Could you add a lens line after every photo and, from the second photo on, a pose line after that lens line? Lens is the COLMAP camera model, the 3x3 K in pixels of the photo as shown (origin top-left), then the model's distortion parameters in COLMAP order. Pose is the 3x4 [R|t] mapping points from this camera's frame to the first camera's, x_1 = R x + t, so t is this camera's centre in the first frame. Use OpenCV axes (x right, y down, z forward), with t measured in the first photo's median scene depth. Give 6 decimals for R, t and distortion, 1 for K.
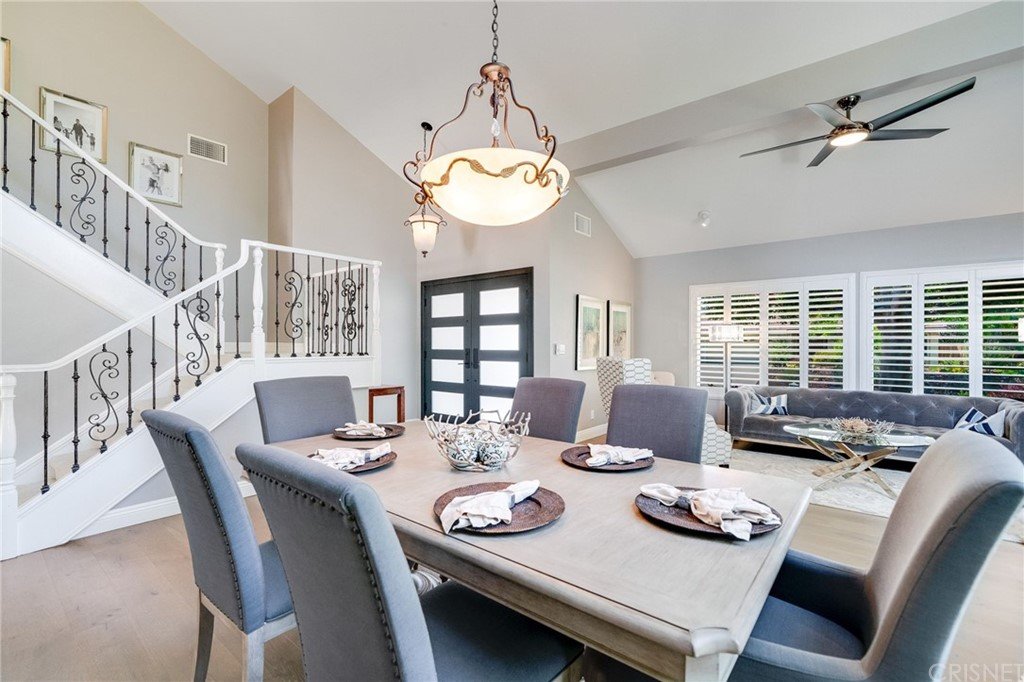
lens RADIAL K [[455.9, 0, 508.0], [0, 455.9, 339.5], [0, 0, 1]] dist [0.011209, -0.000133]
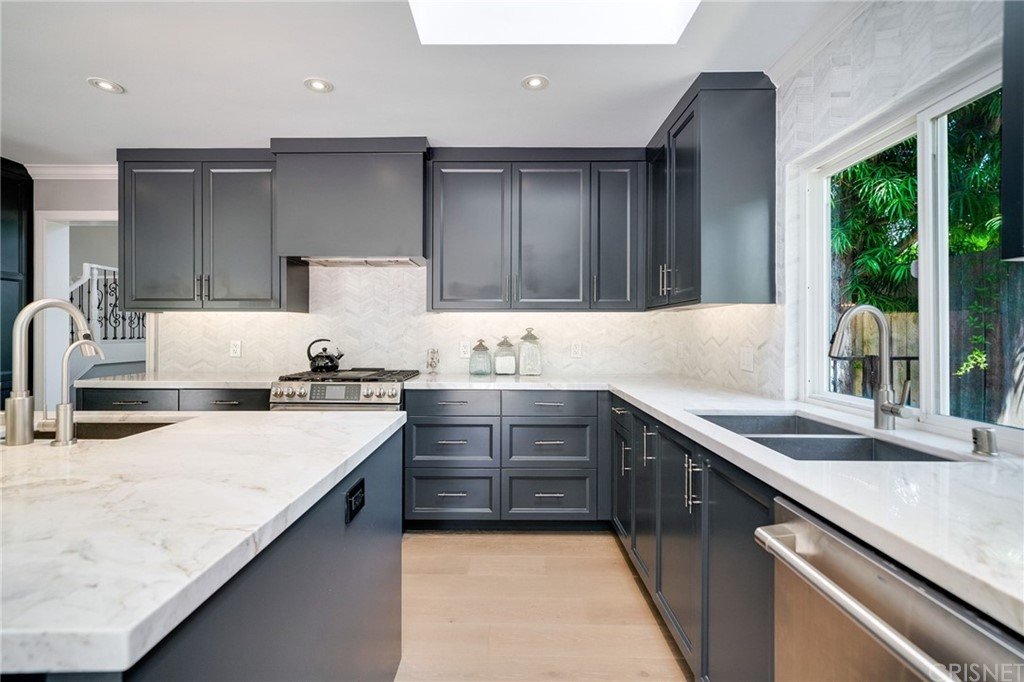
lens RADIAL K [[455.9, 0, 510.4], [0, 455.9, 336.1], [0, 0, 1]] dist [0.011209, -0.000133]
pose [[0.627060, 0.000546, -0.778971, 1.466820], [0.003005, 0.999991, 0.003120, 0.026405], [0.778965, -0.004297, 0.627052, 1.071063]]
